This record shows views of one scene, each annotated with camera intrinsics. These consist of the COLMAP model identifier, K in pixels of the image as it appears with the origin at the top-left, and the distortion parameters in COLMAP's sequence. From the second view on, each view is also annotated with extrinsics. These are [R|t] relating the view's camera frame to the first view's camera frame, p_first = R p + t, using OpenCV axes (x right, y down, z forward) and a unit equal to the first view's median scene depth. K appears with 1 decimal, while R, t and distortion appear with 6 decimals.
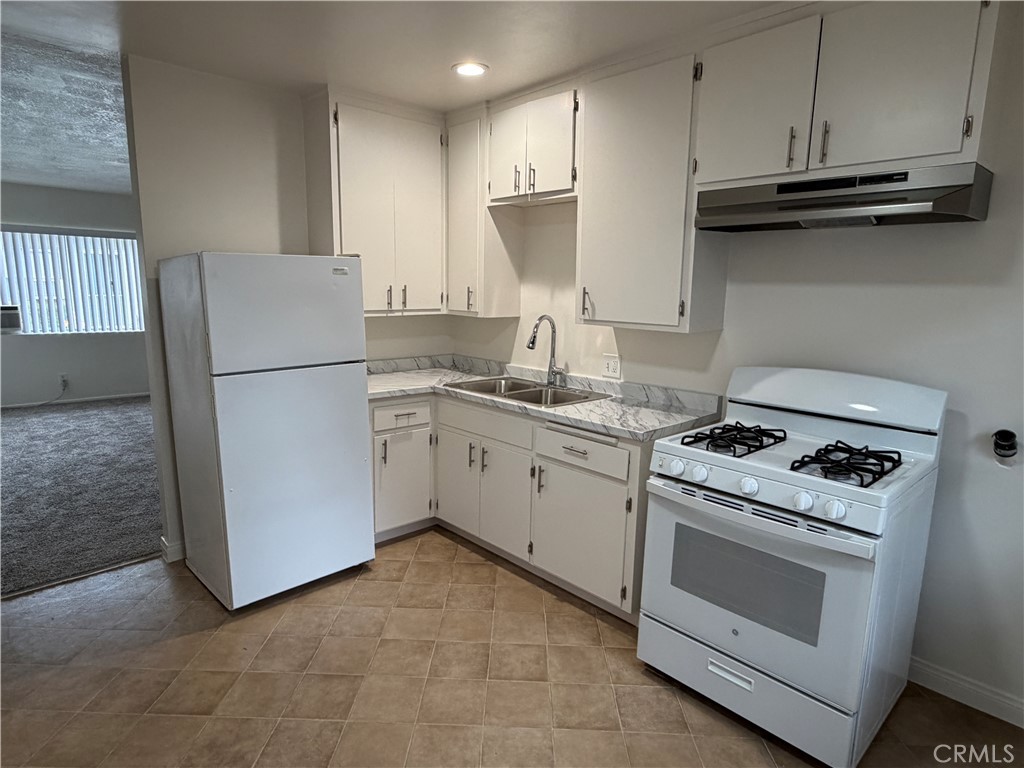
lens RADIAL K [[594.5, 0, 510.0], [0, 594.5, 385.8], [0, 0, 1]] dist [0.006714, 0.000729]
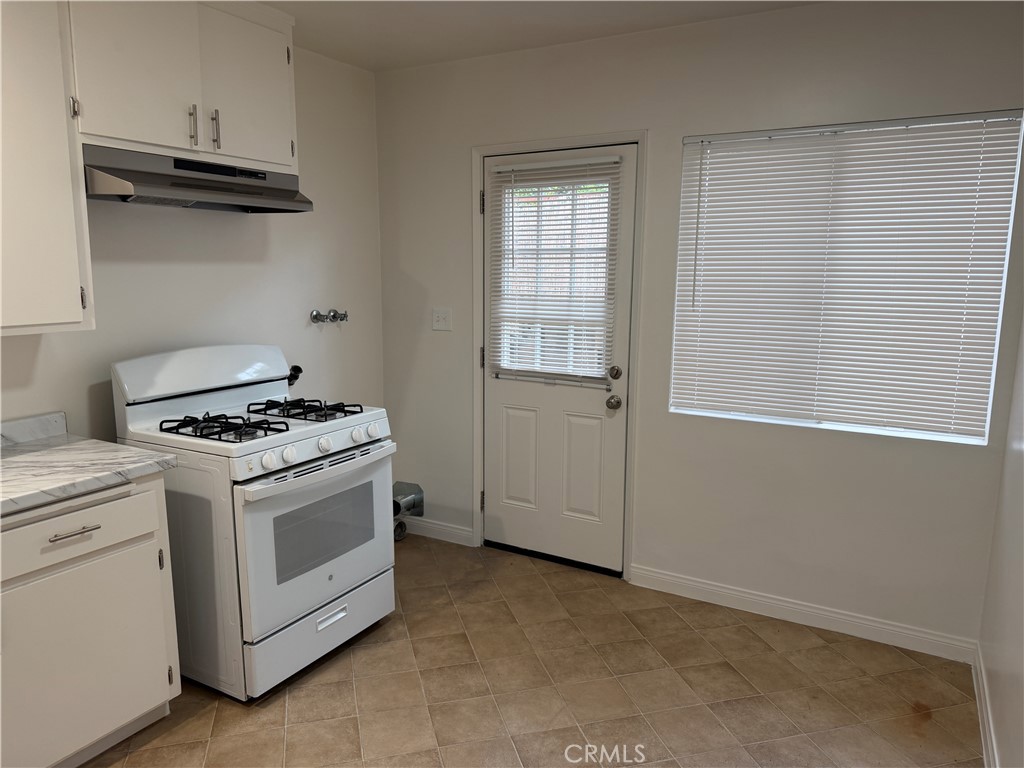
lens RADIAL K [[699.7, 0, 511.9], [0, 699.7, 383.3], [0, 0, 1]] dist [0.000874, -0.001134]
pose [[-0.282049, -0.179193, 0.942517, -0.868229], [0.151465, 0.961765, 0.228179, -0.179726], [-0.947368, 0.207116, -0.244123, 0.901167]]
